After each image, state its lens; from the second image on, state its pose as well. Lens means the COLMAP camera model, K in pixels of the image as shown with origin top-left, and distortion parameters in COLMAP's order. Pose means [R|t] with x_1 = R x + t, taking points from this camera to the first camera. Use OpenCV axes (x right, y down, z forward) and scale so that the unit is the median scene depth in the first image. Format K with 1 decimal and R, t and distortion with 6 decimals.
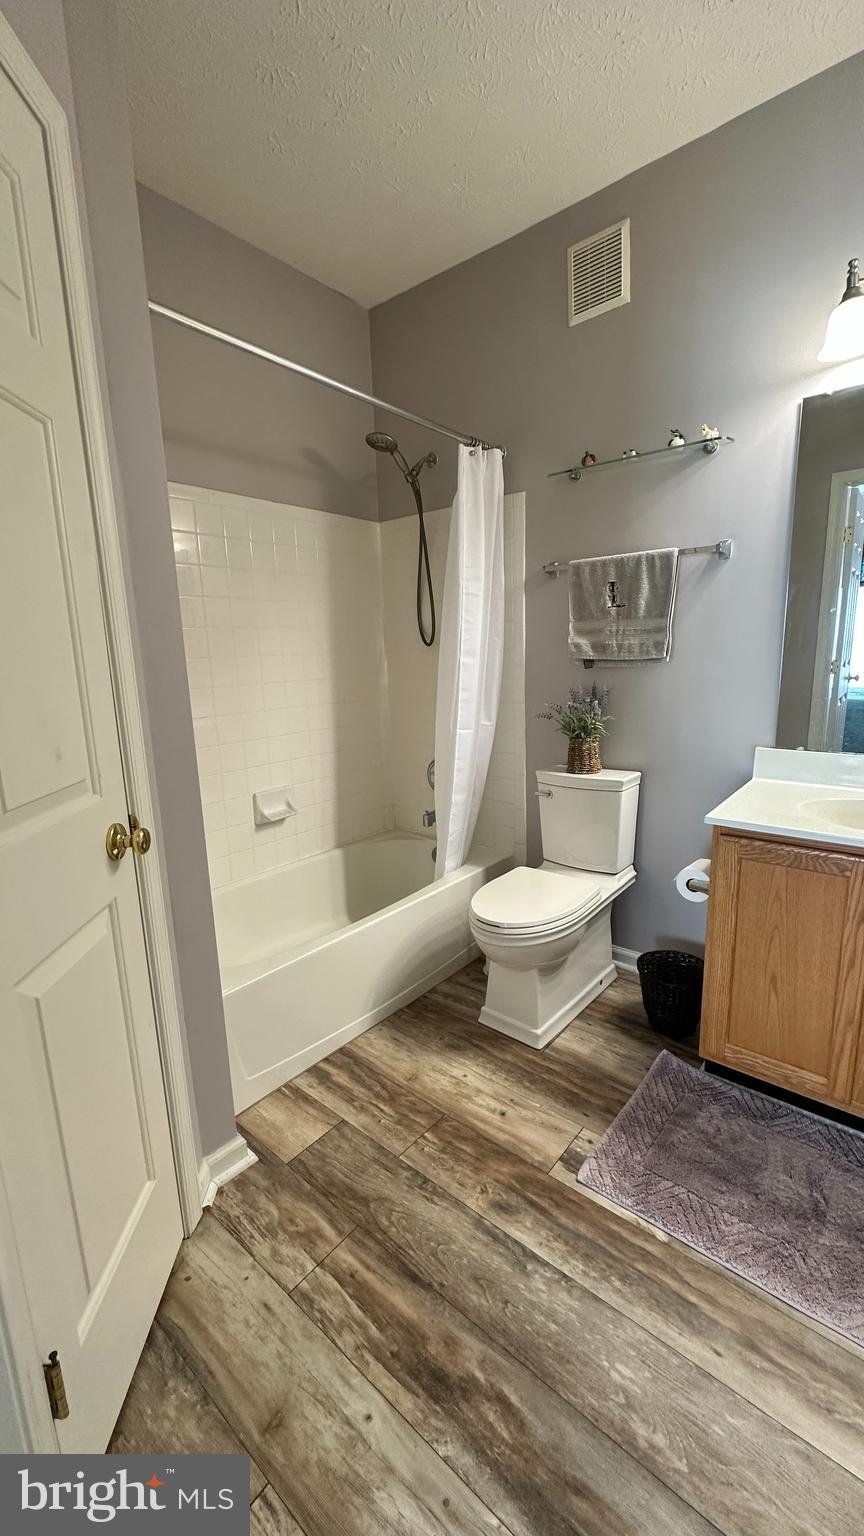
lens RADIAL K [[611.9, 0, 434.2], [0, 611.9, 771.6], [0, 0, 1]] dist [-0.001125, 0.000767]
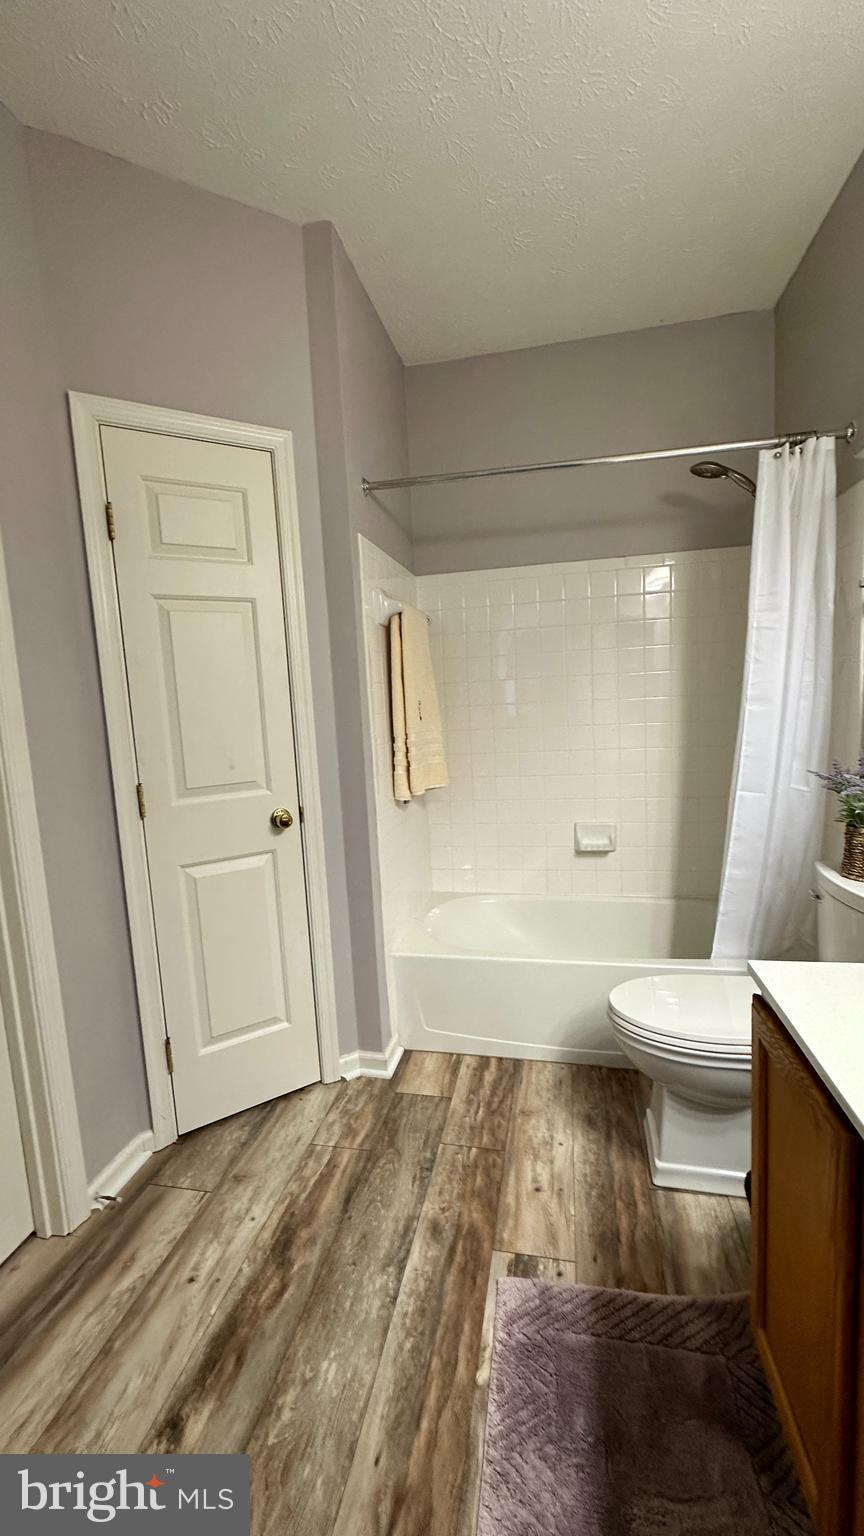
lens RADIAL K [[611.9, 0, 434.2], [0, 611.9, 771.6], [0, 0, 1]] dist [-0.001125, 0.000767]
pose [[0.471670, 0.112233, -0.874603, 1.011832], [-0.139824, 0.988837, 0.051486, -0.141572], [0.870619, 0.098007, 0.482098, 0.426279]]
